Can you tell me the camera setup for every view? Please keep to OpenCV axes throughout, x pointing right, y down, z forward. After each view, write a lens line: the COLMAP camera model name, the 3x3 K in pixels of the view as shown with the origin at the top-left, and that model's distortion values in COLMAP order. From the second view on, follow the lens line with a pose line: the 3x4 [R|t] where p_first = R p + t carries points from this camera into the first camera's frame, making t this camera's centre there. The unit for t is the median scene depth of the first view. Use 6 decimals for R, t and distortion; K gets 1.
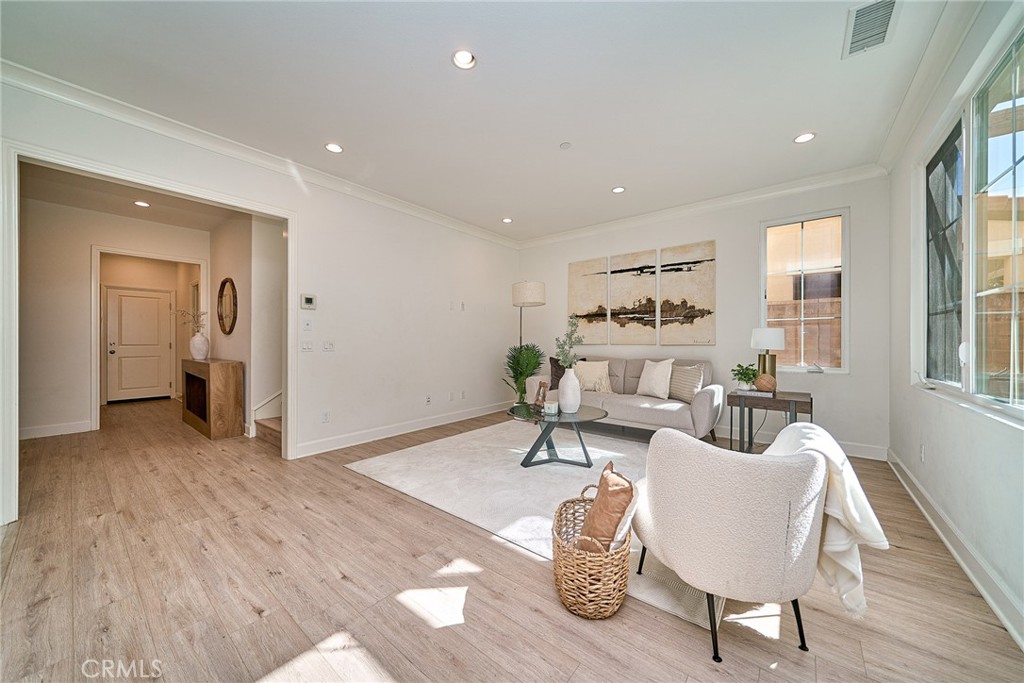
lens RADIAL K [[354.0, 0, 515.7], [0, 354.0, 341.8], [0, 0, 1]] dist [0.002356, -0.000753]
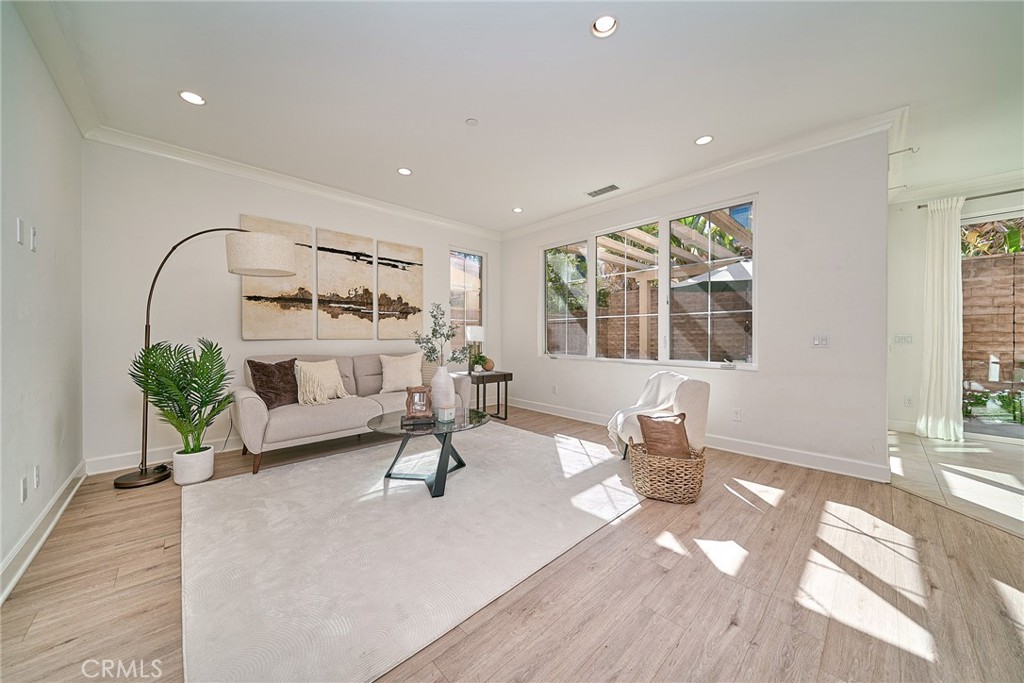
lens RADIAL K [[354.0, 0, 506.8], [0, 354.0, 337.6], [0, 0, 1]] dist [0.002356, -0.000753]
pose [[0.143244, -0.001924, 0.989686, -0.516891], [-0.002306, 0.999995, 0.002278, 0.001718], [-0.989685, -0.002608, 0.143239, 0.530411]]
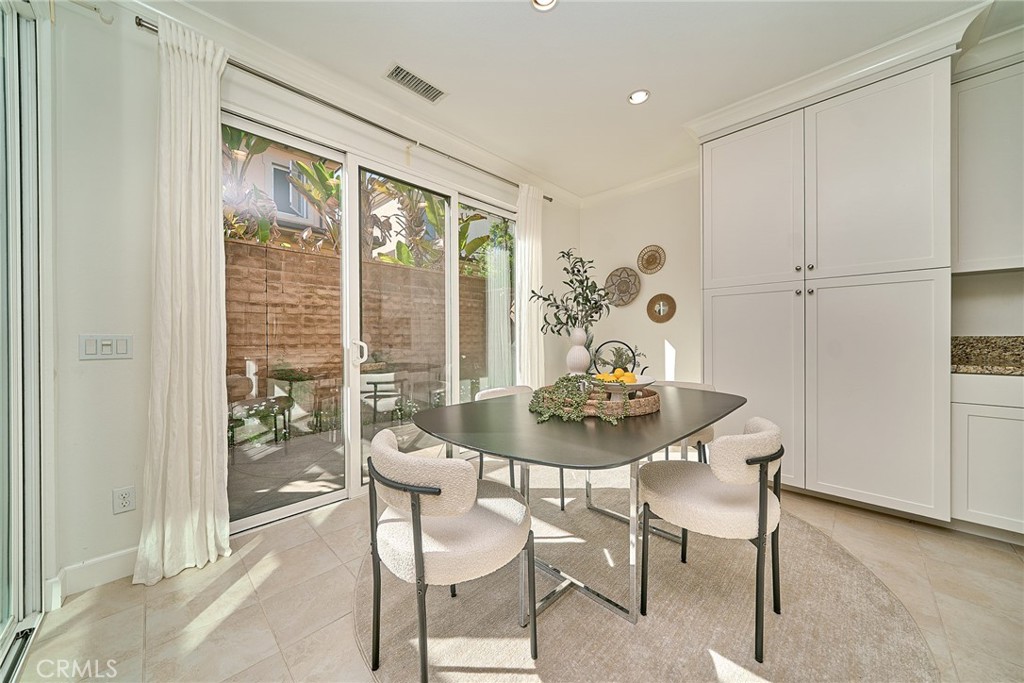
lens RADIAL K [[354.0, 0, 515.4], [0, 354.0, 341.7], [0, 0, 1]] dist [0.002356, -0.000753]
pose [[-0.994606, 0.001953, 0.103710, 0.101945], [0.002512, 0.999983, 0.005255, 0.000898], [-0.103698, 0.005488, -0.994594, -0.051547]]
